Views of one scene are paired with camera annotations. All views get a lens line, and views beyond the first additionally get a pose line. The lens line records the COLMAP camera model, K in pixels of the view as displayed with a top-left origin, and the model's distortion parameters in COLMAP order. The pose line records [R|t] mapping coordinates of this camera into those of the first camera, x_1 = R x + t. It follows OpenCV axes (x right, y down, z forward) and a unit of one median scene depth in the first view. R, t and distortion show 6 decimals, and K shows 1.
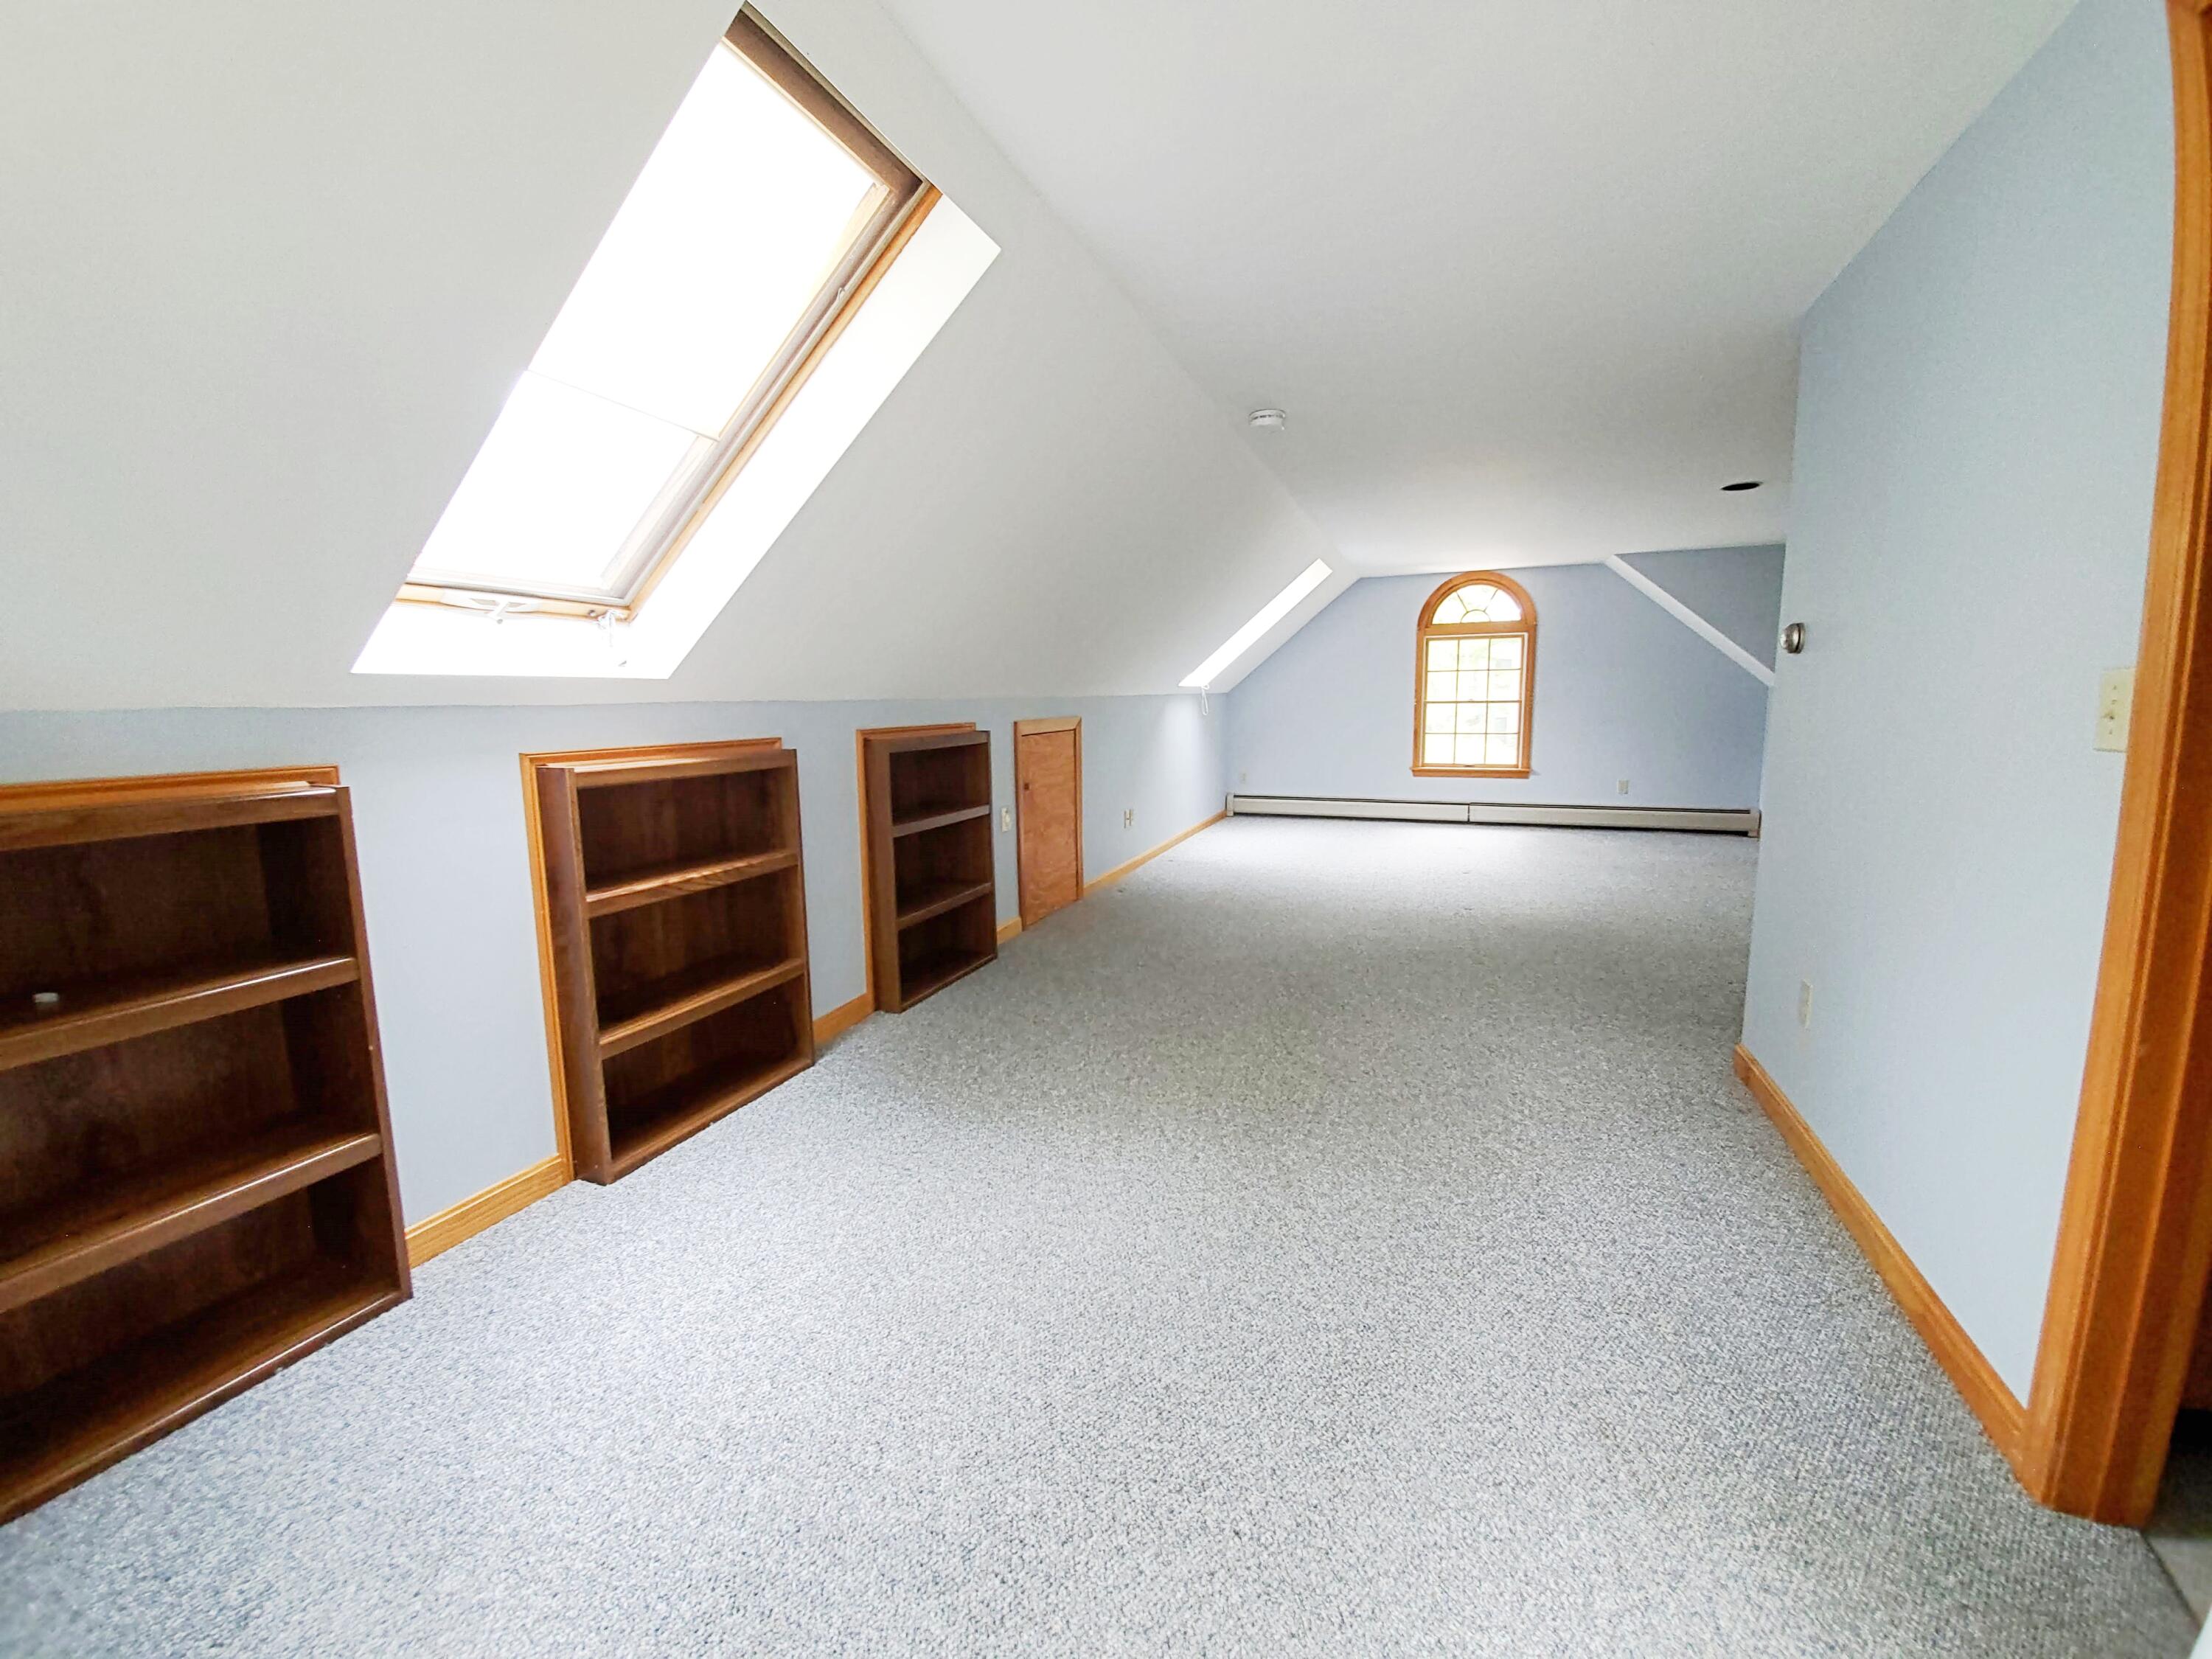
lens RADIAL K [[868.7, 0, 1106.6], [0, 868.7, 825.6], [0, 0, 1]] dist [-0.032025, -0.002950]
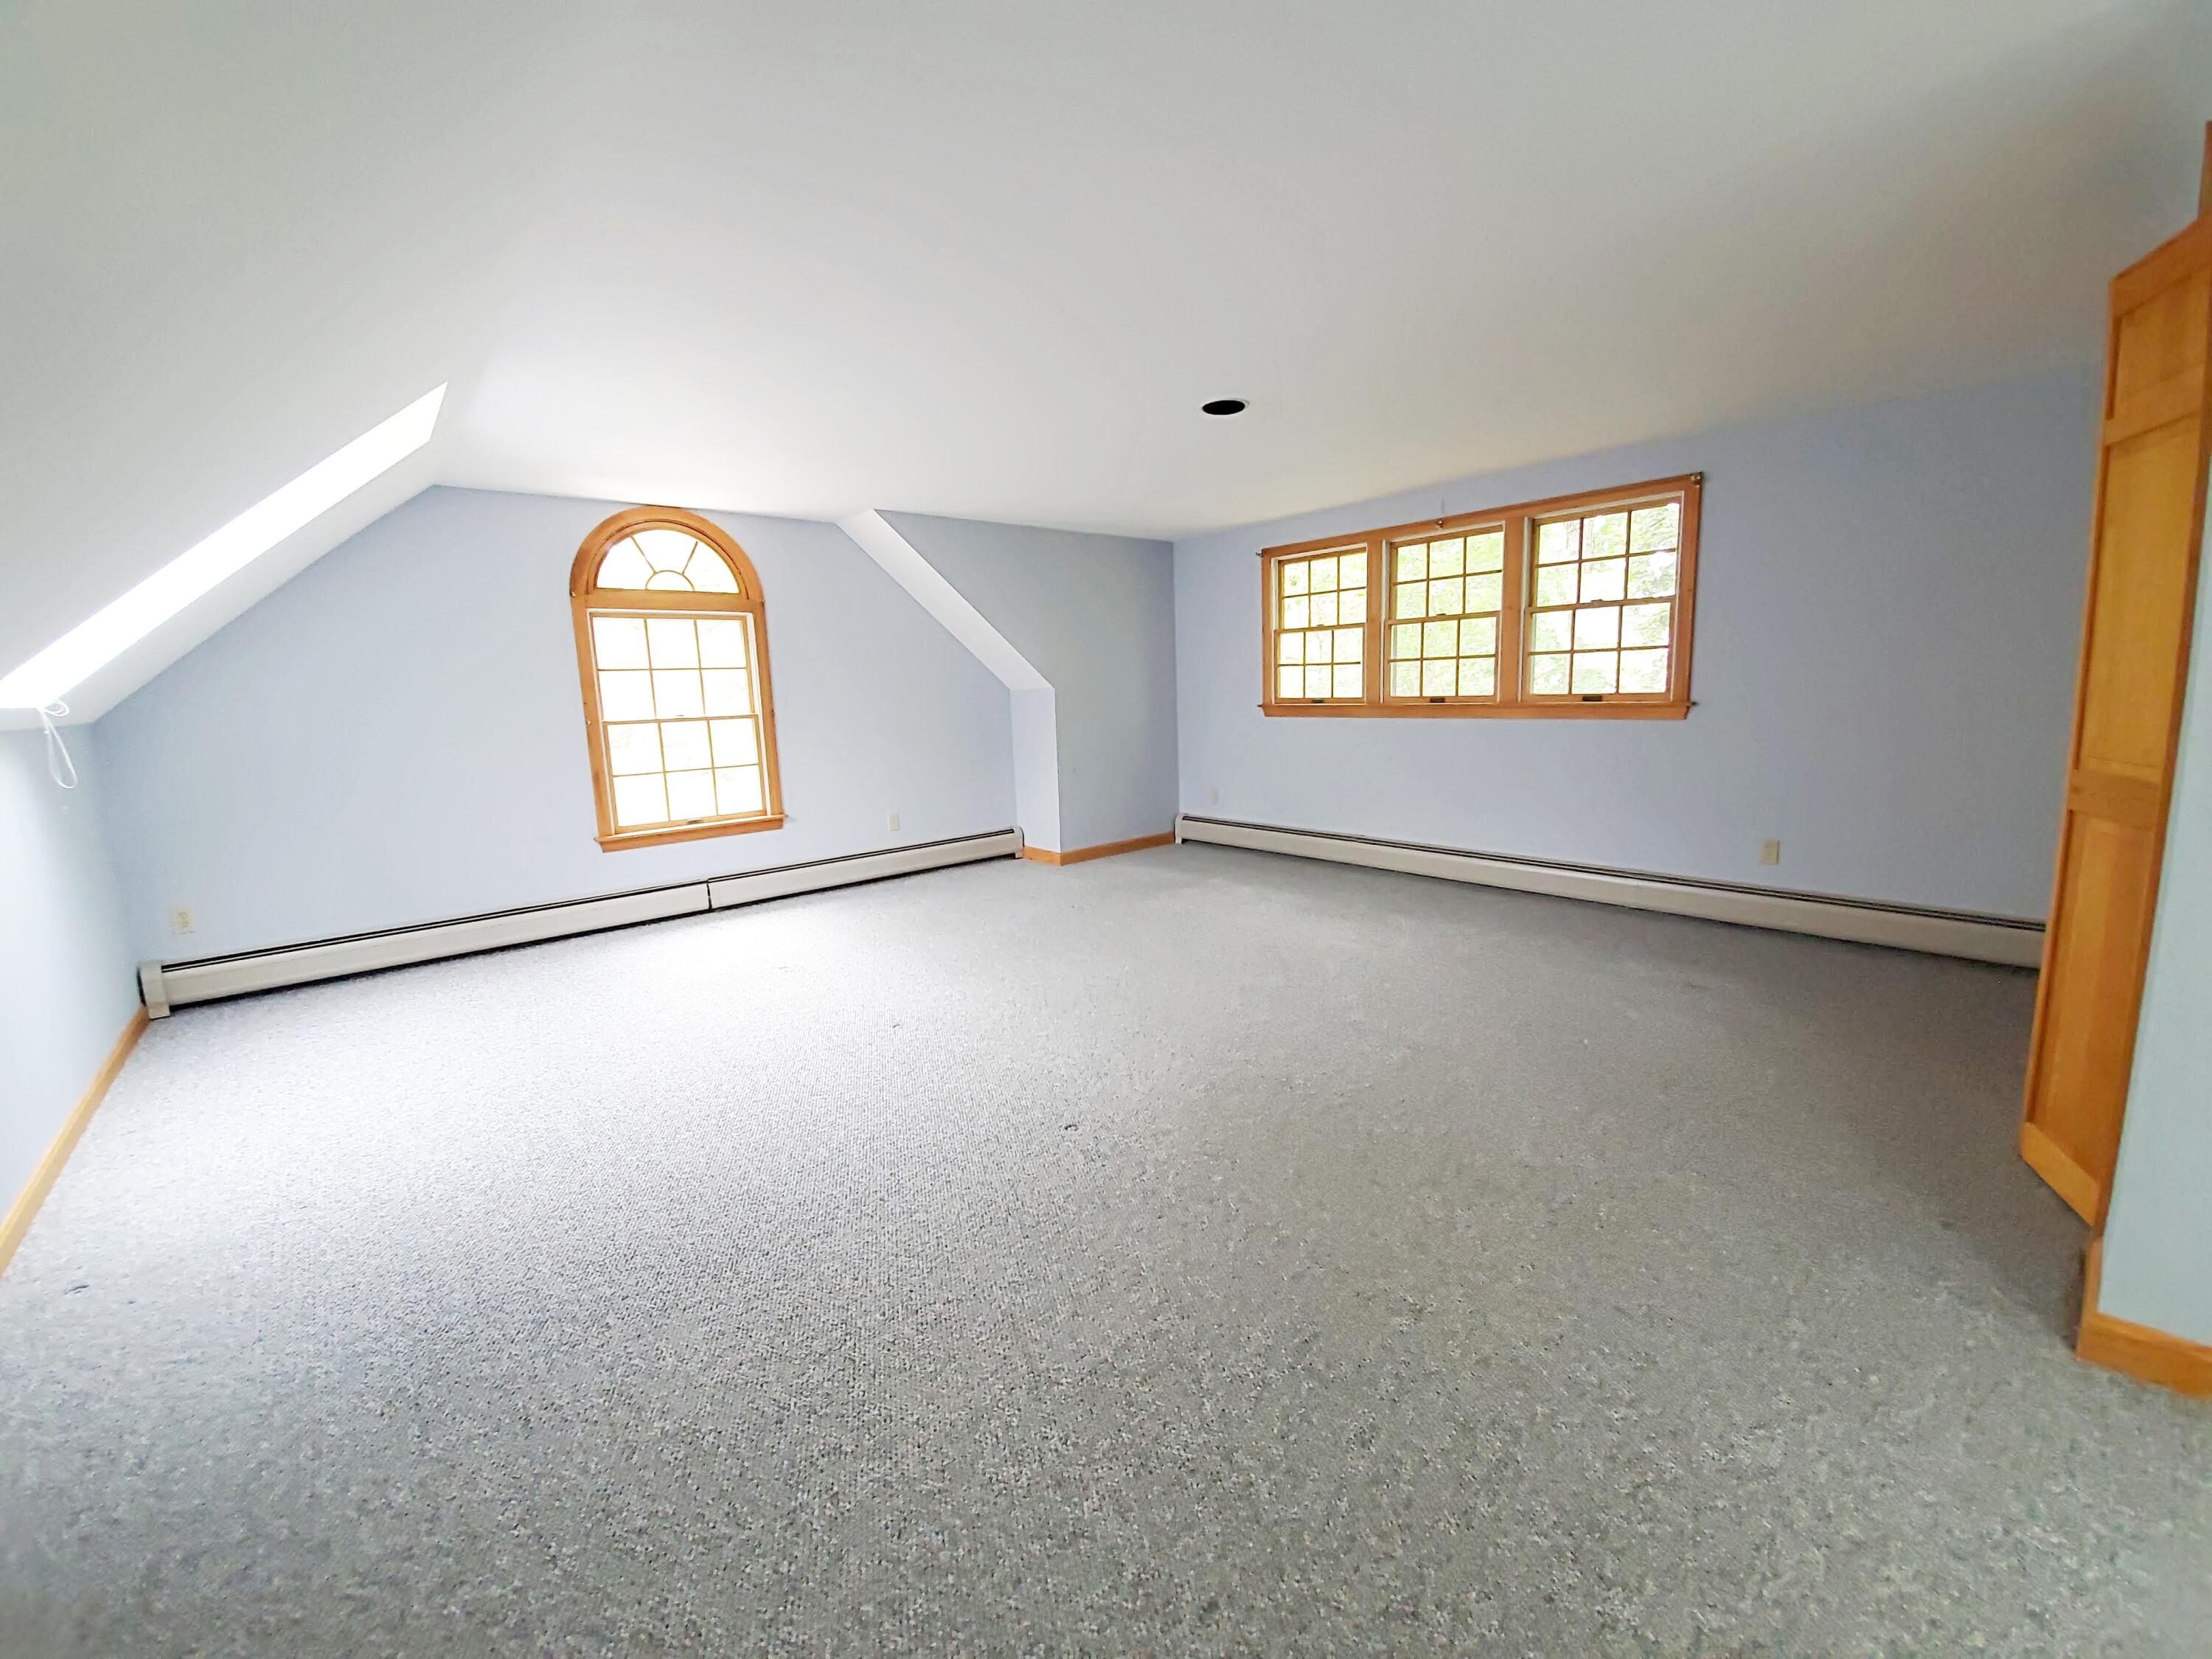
lens RADIAL K [[868.7, 0, 1121.5], [0, 868.7, 810.6], [0, 0, 1]] dist [-0.032025, -0.002950]
pose [[0.420146, -0.121029, 0.899349, -0.007292], [0.158665, 0.985597, 0.058513, -0.065761], [-0.893478, 0.118112, 0.433297, 0.463963]]
